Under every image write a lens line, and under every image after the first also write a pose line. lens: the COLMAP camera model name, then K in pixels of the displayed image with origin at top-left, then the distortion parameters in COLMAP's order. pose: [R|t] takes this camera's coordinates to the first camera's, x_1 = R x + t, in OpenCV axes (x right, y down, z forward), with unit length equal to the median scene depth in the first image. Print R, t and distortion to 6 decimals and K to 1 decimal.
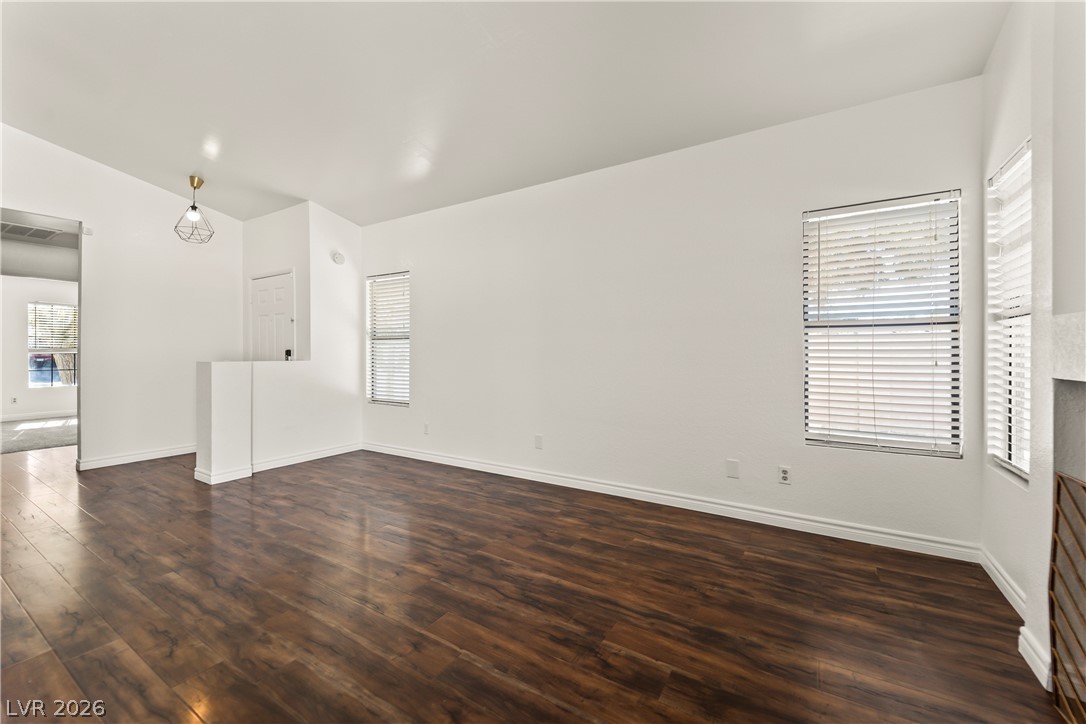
lens RADIAL K [[430.1, 0, 545.7], [0, 430.1, 357.4], [0, 0, 1]] dist [0.027173, -0.015748]
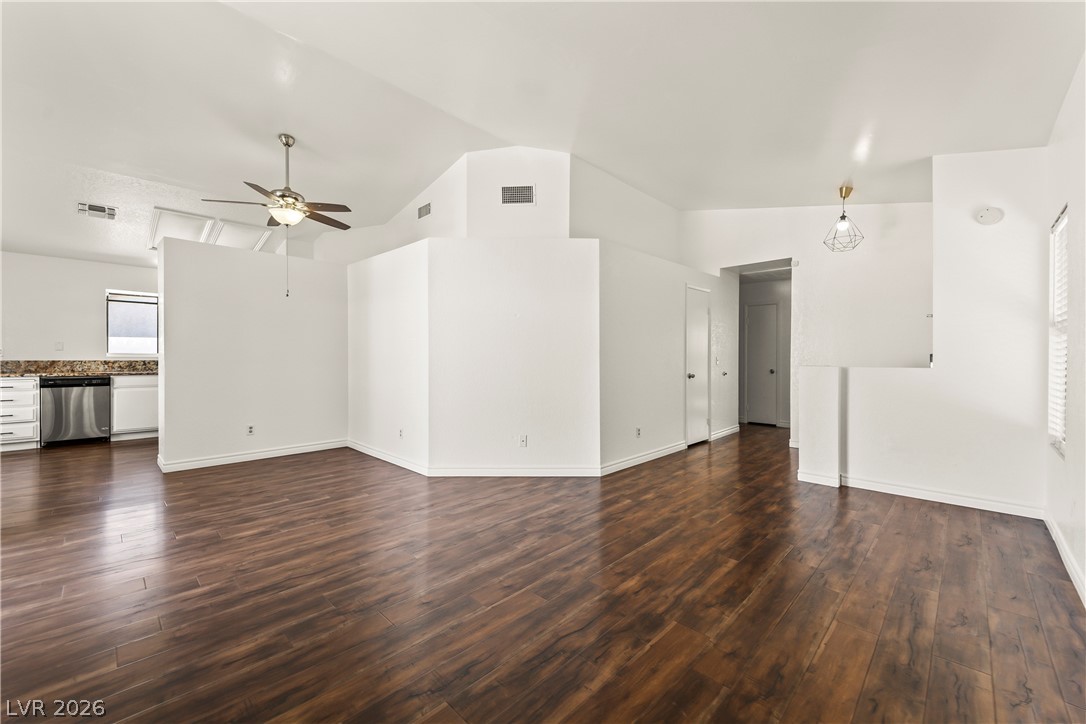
lens RADIAL K [[430.1, 0, 545.7], [0, 430.1, 357.4], [0, 0, 1]] dist [0.027173, -0.015748]
pose [[-0.216068, 0.002441, -0.976375, 0.689260], [-0.013079, 0.999900, 0.005394, -0.012934], [0.976291, 0.013935, -0.216015, 1.034025]]
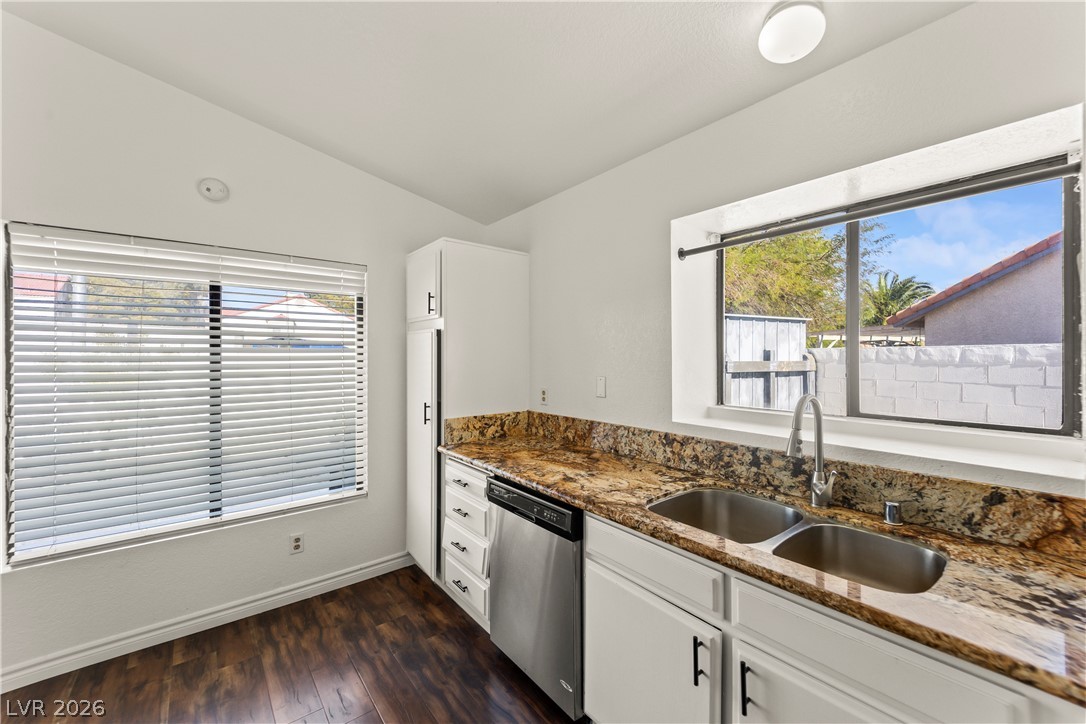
lens RADIAL K [[430.1, 0, 545.7], [0, 430.1, 357.4], [0, 0, 1]] dist [0.027173, -0.015748]
pose [[-0.943149, 0.005693, 0.332321, -1.396533], [0.011098, 0.999835, 0.014368, -0.116108], [-0.332184, 0.017239, -0.943057, -1.269237]]
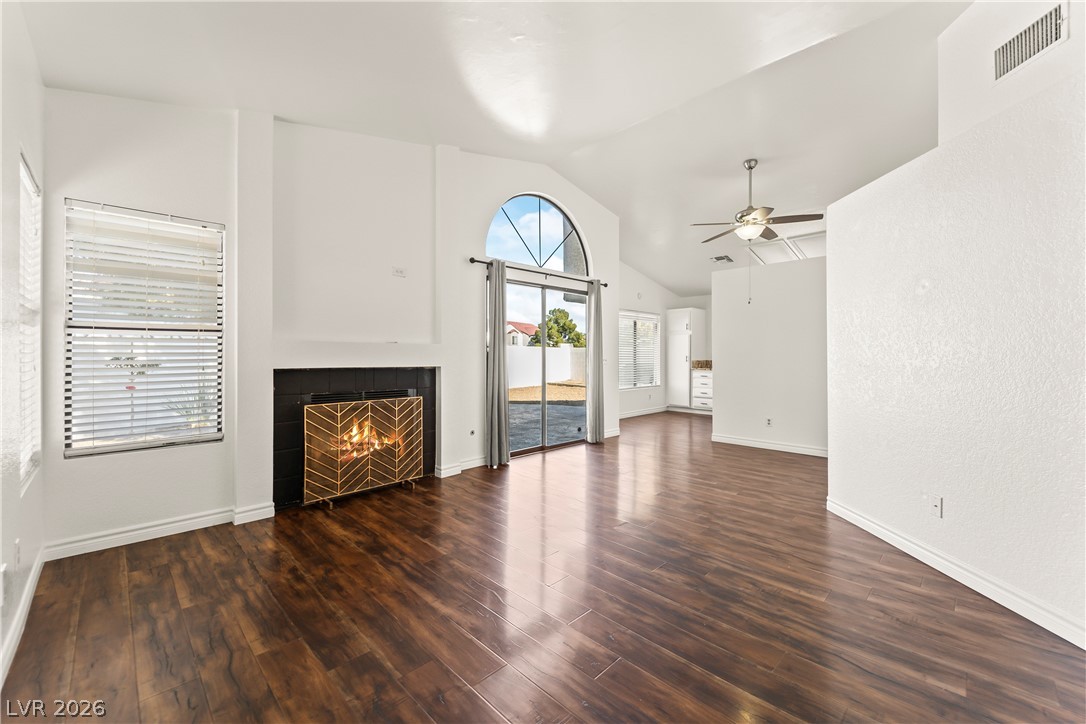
lens RADIAL K [[430.1, 0, 545.7], [0, 430.1, 357.4], [0, 0, 1]] dist [0.027173, -0.015748]
pose [[-0.973178, 0.000019, 0.230052, -0.403631], [0.002754, 0.999929, 0.011567, -0.018833], [-0.230036, 0.011890, -0.973110, 1.777144]]
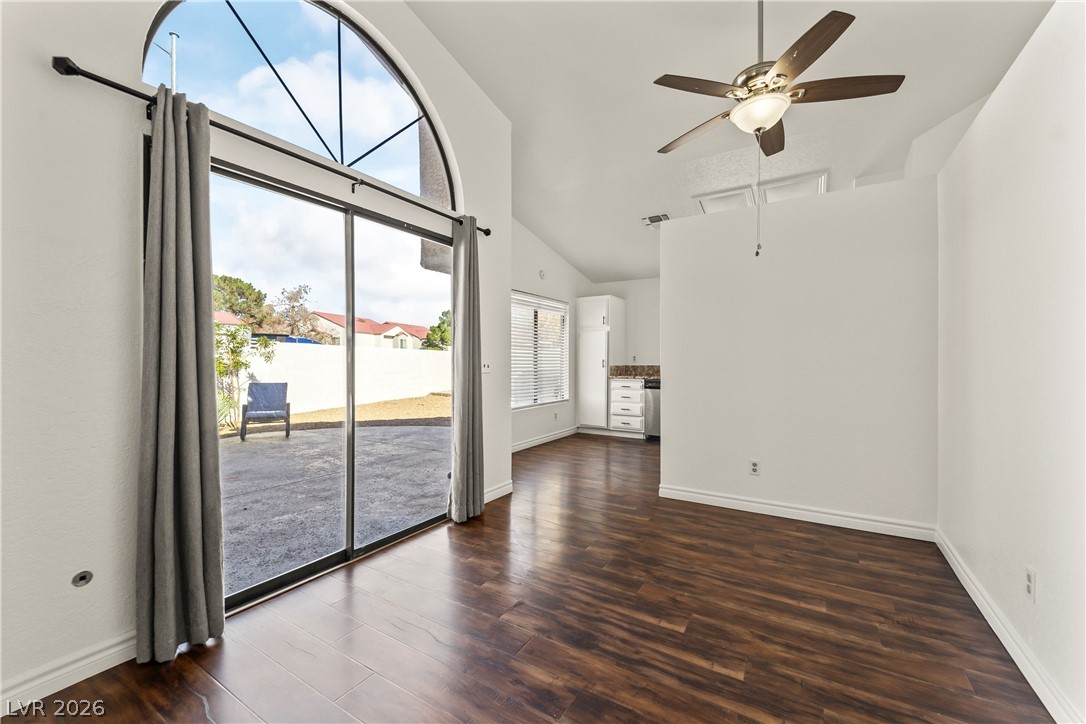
lens RADIAL K [[430.1, 0, 545.7], [0, 430.1, 357.4], [0, 0, 1]] dist [0.027173, -0.015748]
pose [[-0.999996, 0.001061, -0.002629, -0.352620], [0.001062, 0.999999, -0.000216, 0.000710], [0.002628, -0.000218, -0.999997, 0.630660]]
